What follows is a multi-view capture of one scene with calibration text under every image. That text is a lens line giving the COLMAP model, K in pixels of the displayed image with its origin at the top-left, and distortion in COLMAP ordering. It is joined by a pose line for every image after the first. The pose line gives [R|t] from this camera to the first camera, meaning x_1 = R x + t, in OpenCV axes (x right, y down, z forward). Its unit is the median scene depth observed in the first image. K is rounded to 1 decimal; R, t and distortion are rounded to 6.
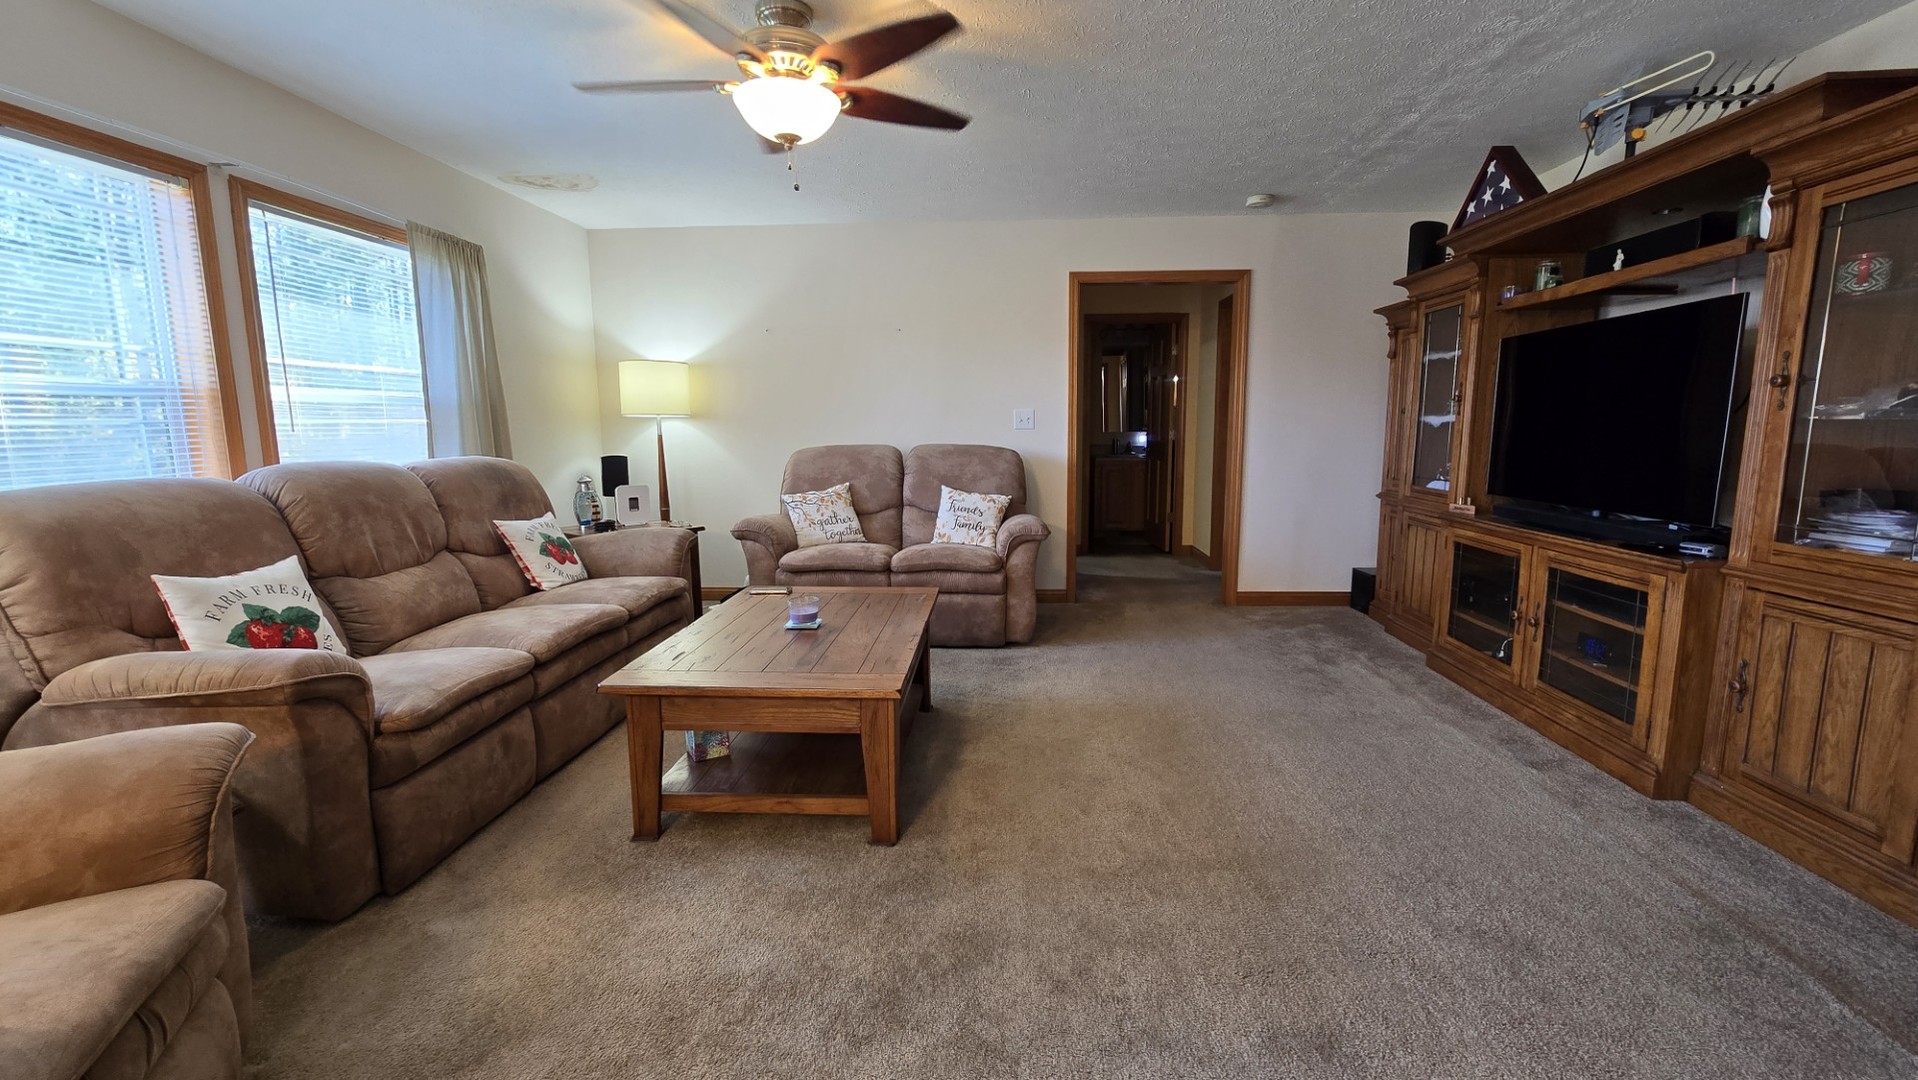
lens RADIAL K [[776.8, 0, 959.0], [0, 776.8, 540.0], [0, 0, 1]] dist [0.001814, 0.000242]
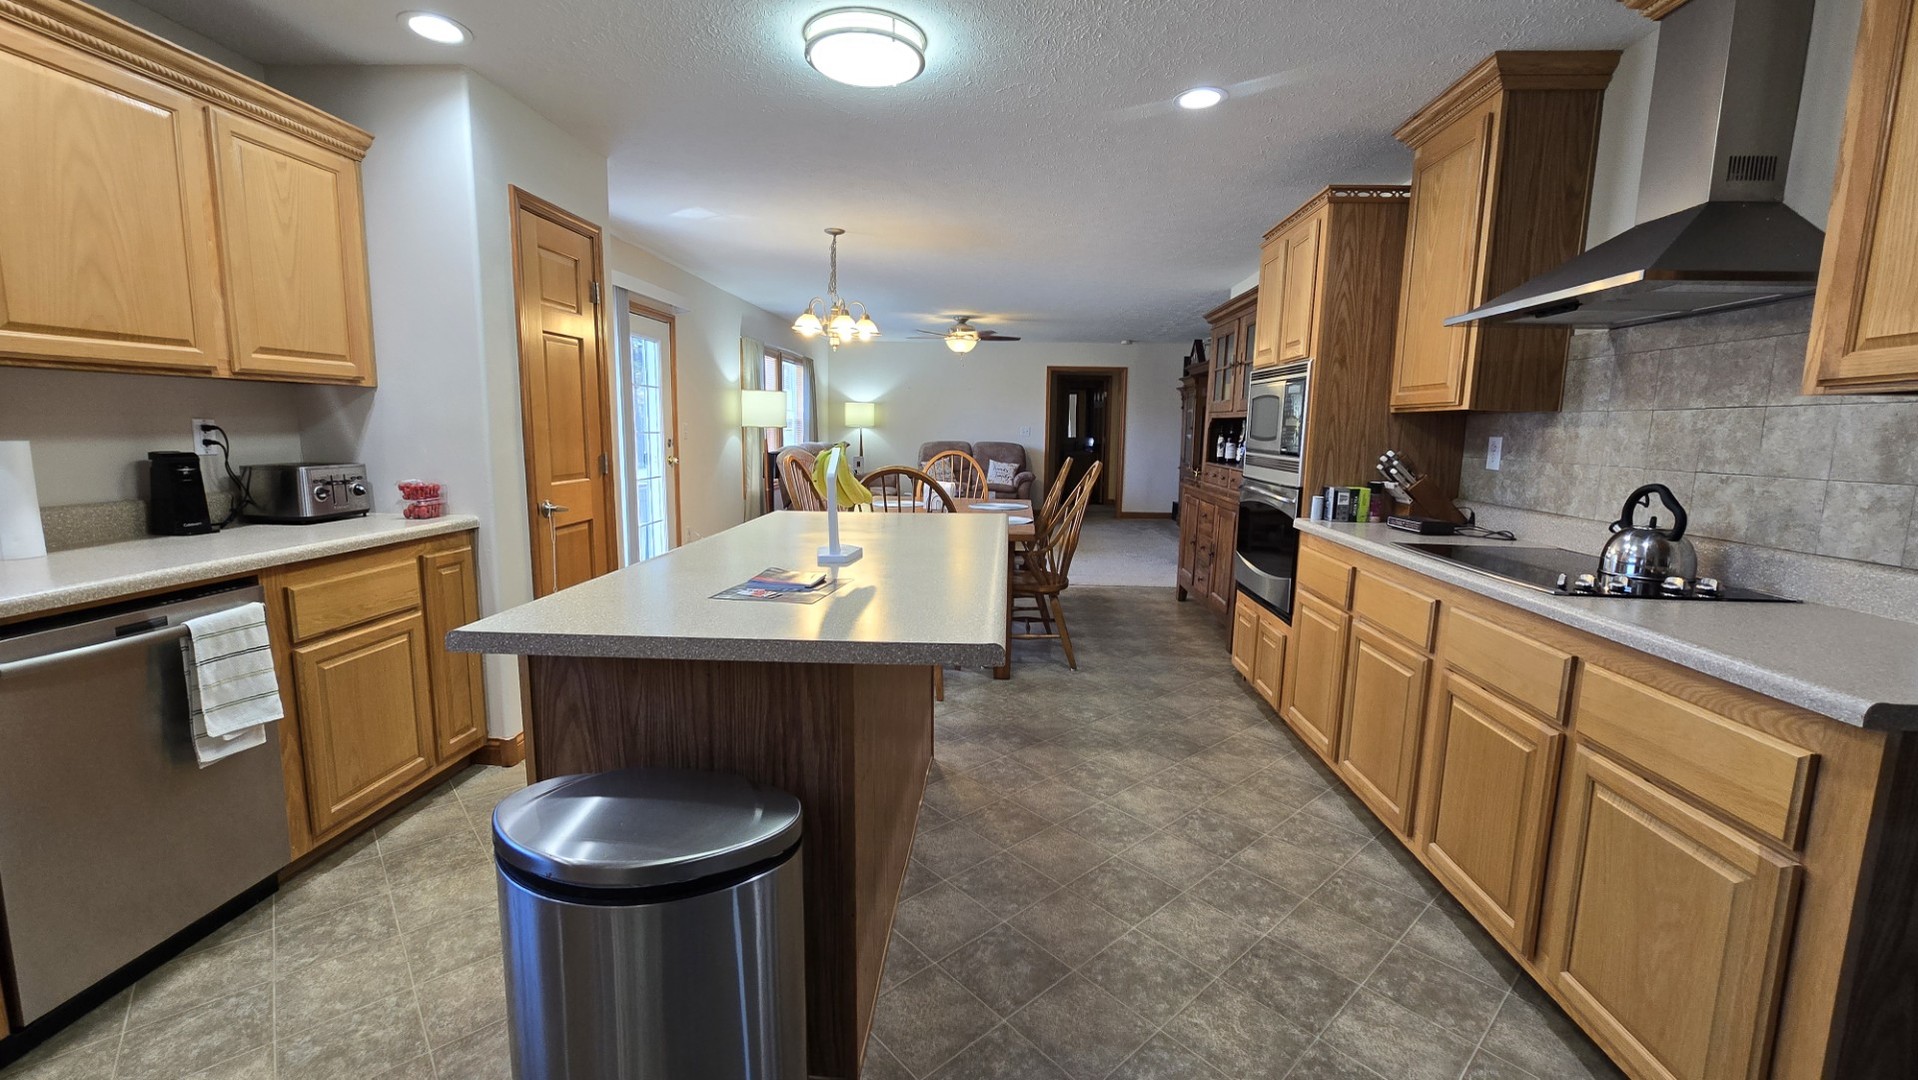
lens RADIAL K [[791.0, 0, 963.0], [0, 791.0, 535.1], [0, 0, 1]] dist [-0.000563, 0.000183]
pose [[0.999755, 0.020002, 0.009465, -0.197352], [-0.019916, 0.999760, -0.009132, 0.295319], [-0.009645, 0.008942, 0.999914, -2.247840]]
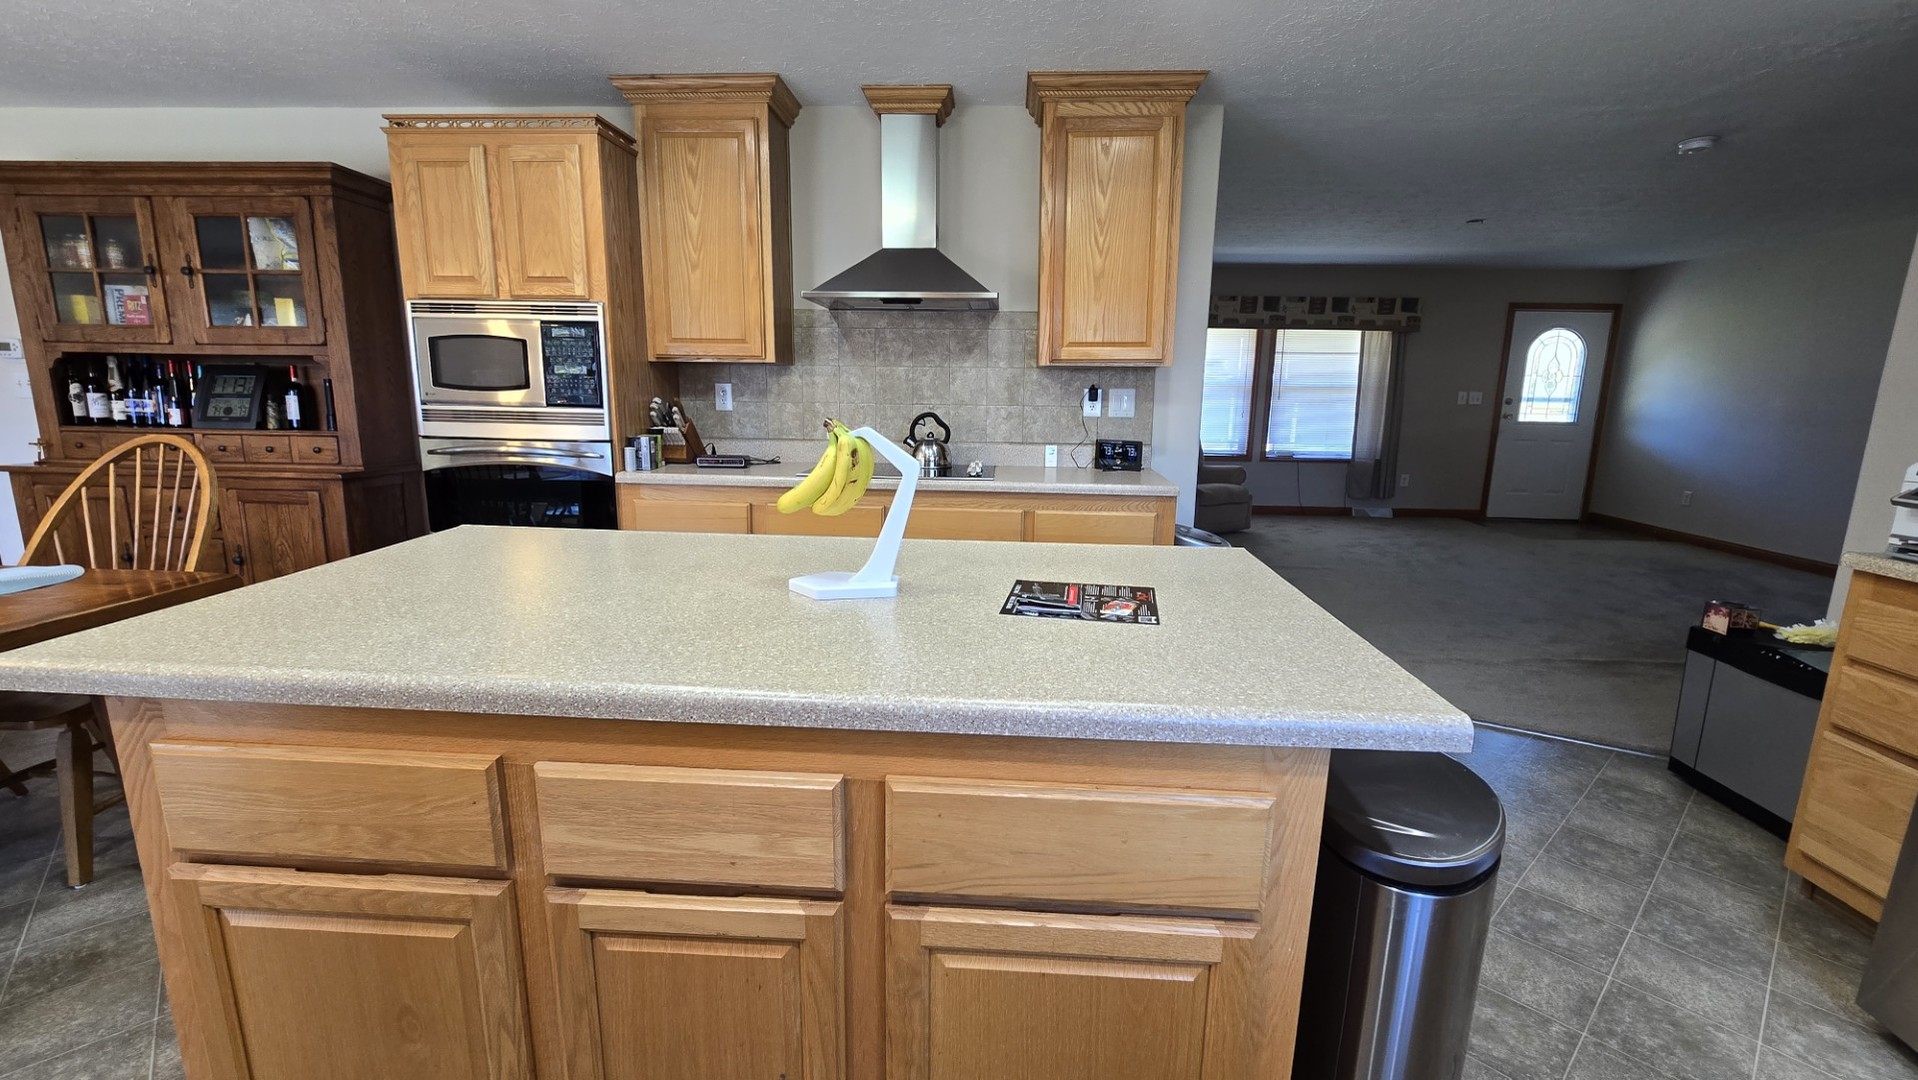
lens RADIAL K [[791.0, 0, 963.0], [0, 791.0, 535.1], [0, 0, 1]] dist [-0.000563, 0.000183]
pose [[-0.006877, -0.186798, 0.982374, -0.822652], [0.131820, 0.973655, 0.186063, 0.189534], [-0.991250, 0.130776, 0.017928, -1.554830]]
